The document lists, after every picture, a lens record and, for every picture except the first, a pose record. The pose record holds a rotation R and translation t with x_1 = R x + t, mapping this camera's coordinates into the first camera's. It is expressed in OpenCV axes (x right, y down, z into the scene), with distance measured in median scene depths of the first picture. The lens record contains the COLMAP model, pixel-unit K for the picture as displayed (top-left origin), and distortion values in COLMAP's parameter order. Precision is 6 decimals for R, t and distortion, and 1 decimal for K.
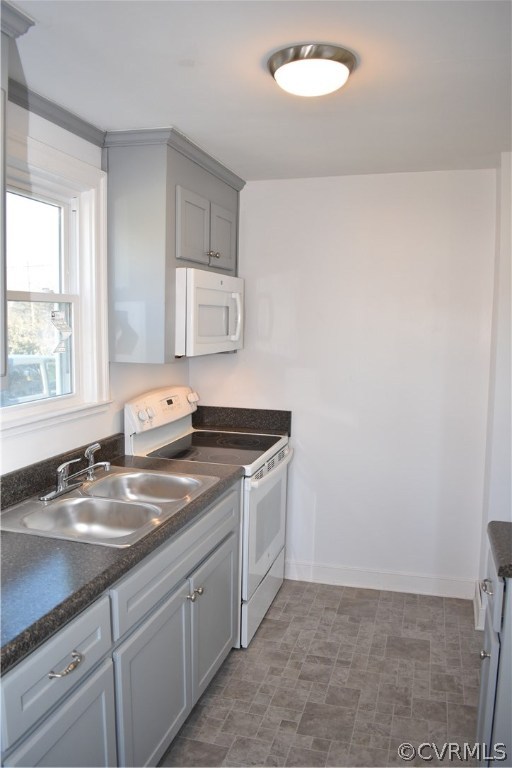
lens RADIAL K [[604.5, 0, 254.7], [0, 604.5, 384.1], [0, 0, 1]] dist [-0.081871, -0.001266]
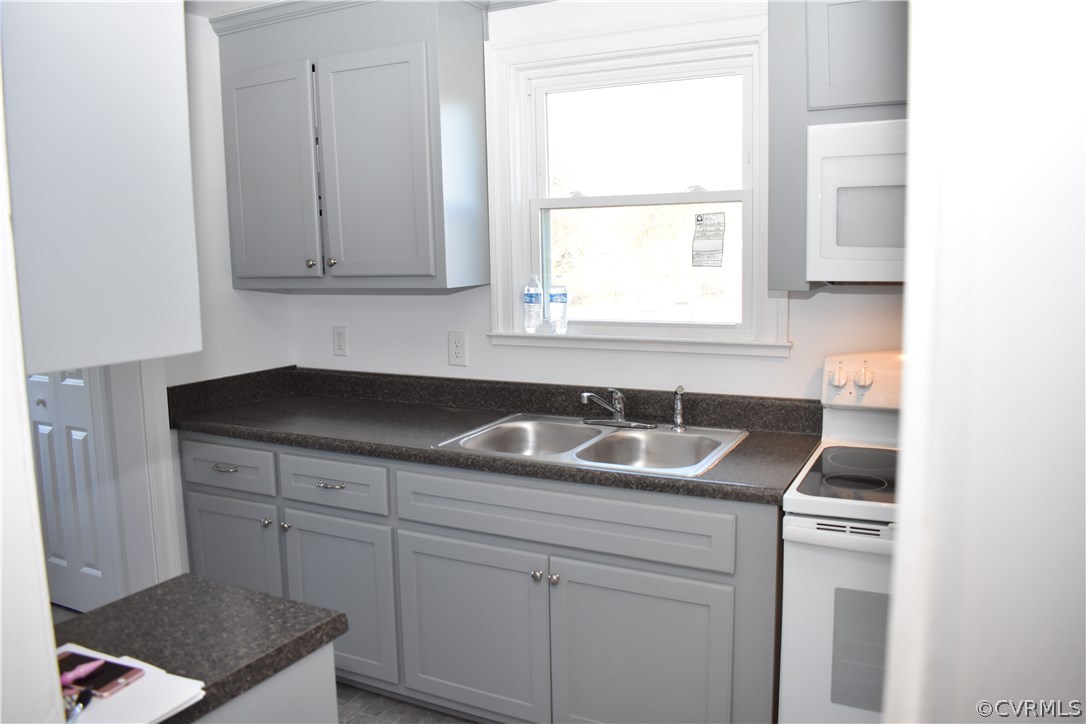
lens RADIAL K [[854.8, 0, 541.4], [0, 854.8, 358.9], [0, 0, 1]] dist [-0.081871, -0.001266]
pose [[-0.196175, 0.111718, -0.974184, 0.831310], [-0.091165, 0.987108, 0.131558, -0.062290], [0.976322, 0.114620, -0.183461, 1.032729]]
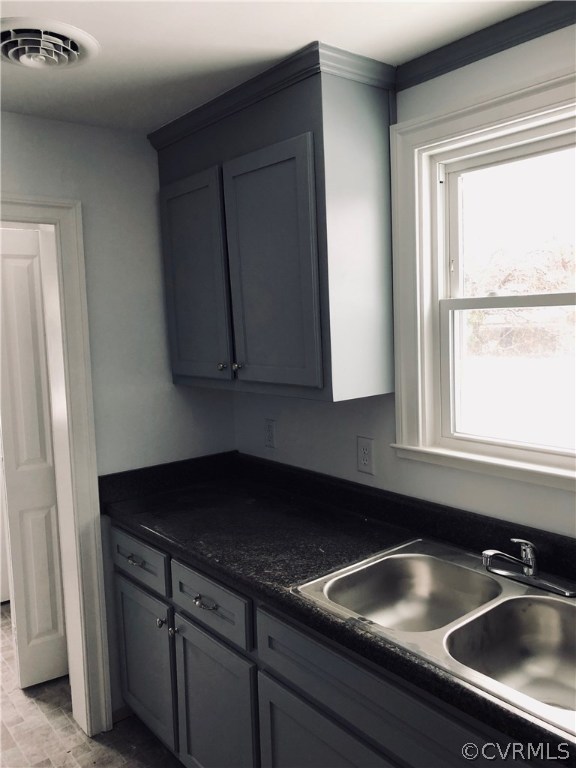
lens RADIAL K [[626.0, 0, 290.6], [0, 626.0, 385.7], [0, 0, 1]] dist [0.019806, -0.001863]
pose [[-0.566163, 0.089306, -0.819441, 0.405287], [-0.067928, 0.985677, 0.154356, -0.127509], [0.821490, 0.143054, -0.551988, 1.067157]]
